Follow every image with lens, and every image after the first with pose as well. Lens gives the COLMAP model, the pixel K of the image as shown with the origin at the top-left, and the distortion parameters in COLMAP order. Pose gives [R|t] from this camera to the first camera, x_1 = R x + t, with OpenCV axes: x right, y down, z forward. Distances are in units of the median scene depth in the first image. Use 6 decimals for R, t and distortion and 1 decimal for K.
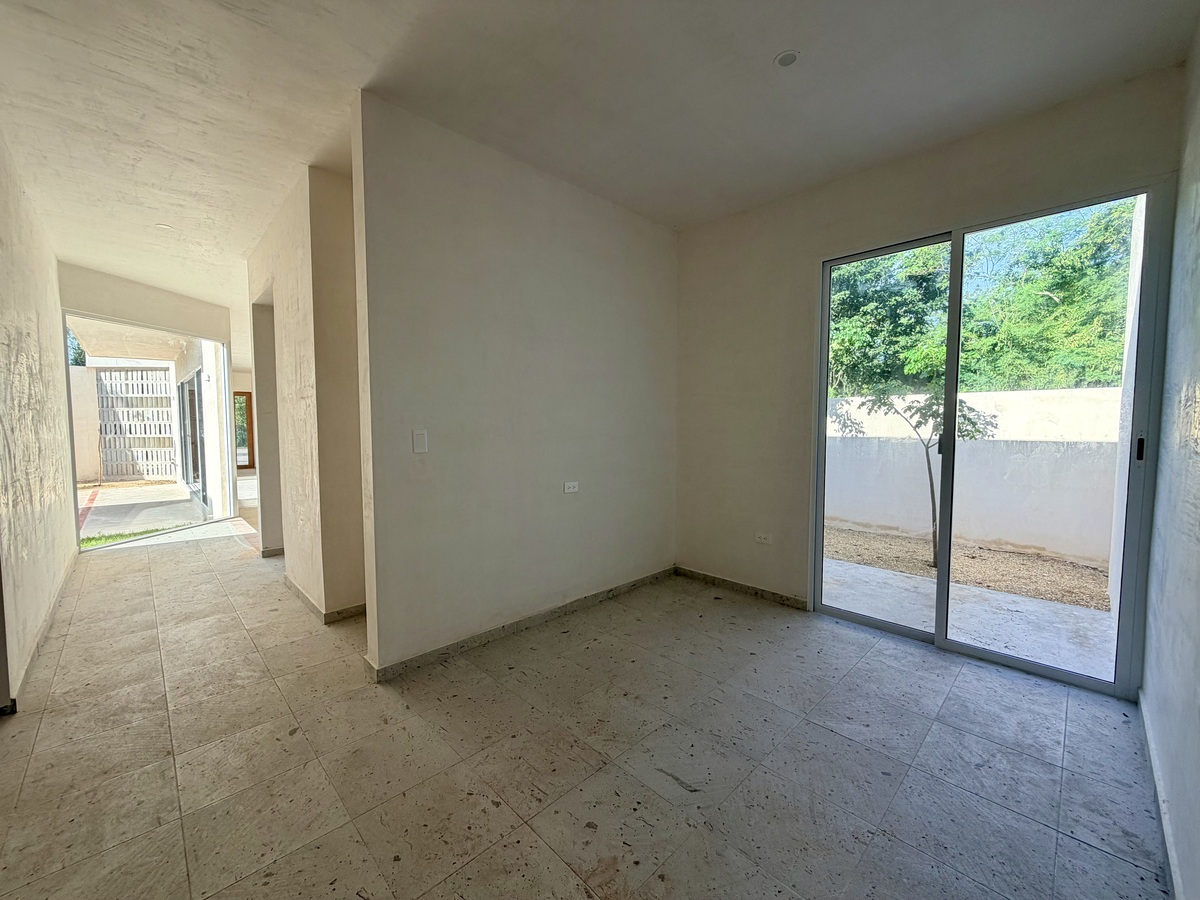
lens RADIAL K [[477.1, 0, 596.0], [0, 477.1, 451.4], [0, 0, 1]] dist [-0.004568, 0.000176]
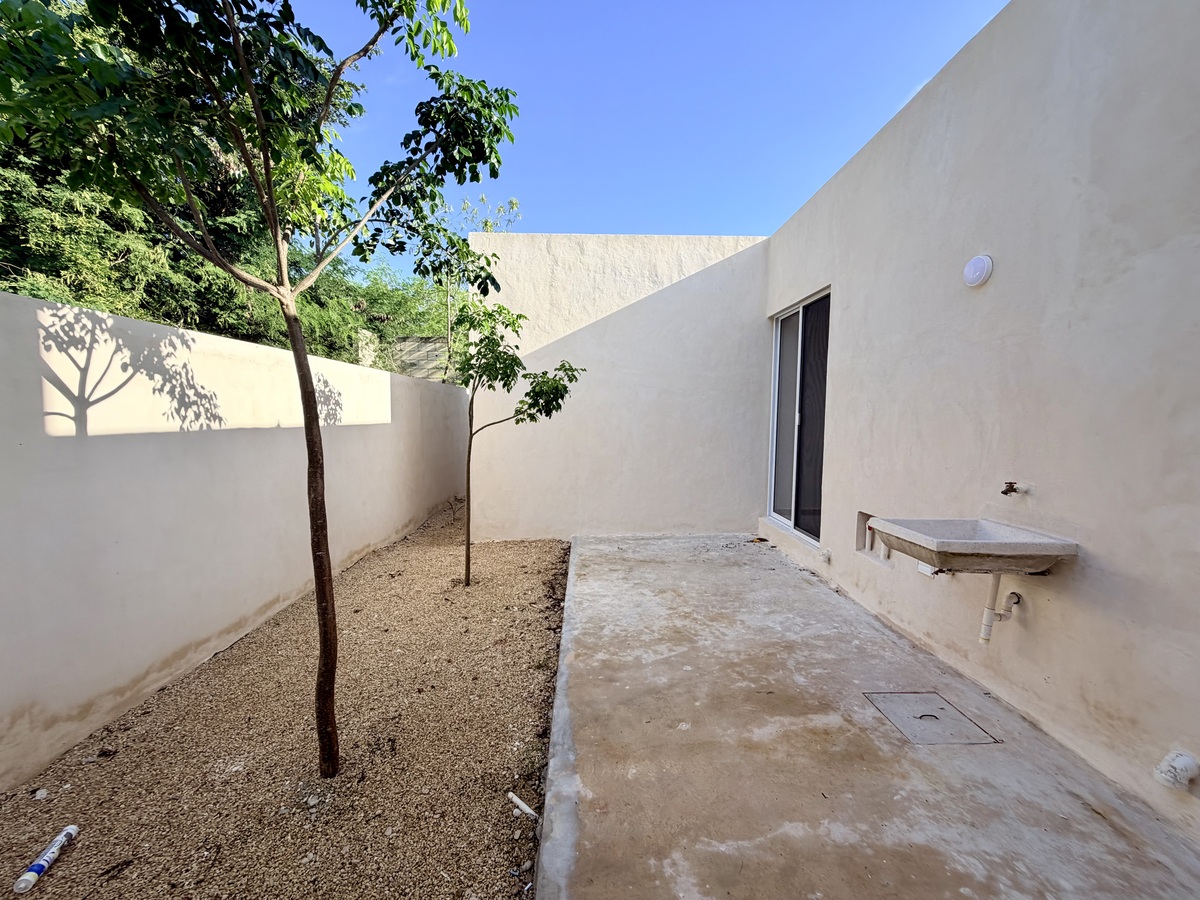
lens RADIAL K [[477.1, 0, 596.4], [0, 477.1, 448.6], [0, 0, 1]] dist [-0.004568, 0.000176]
pose [[-0.722650, -0.055800, 0.688958, 0.016104], [0.031735, 0.993007, 0.113712, -0.050088], [-0.690485, 0.104038, -0.715825, 1.055626]]
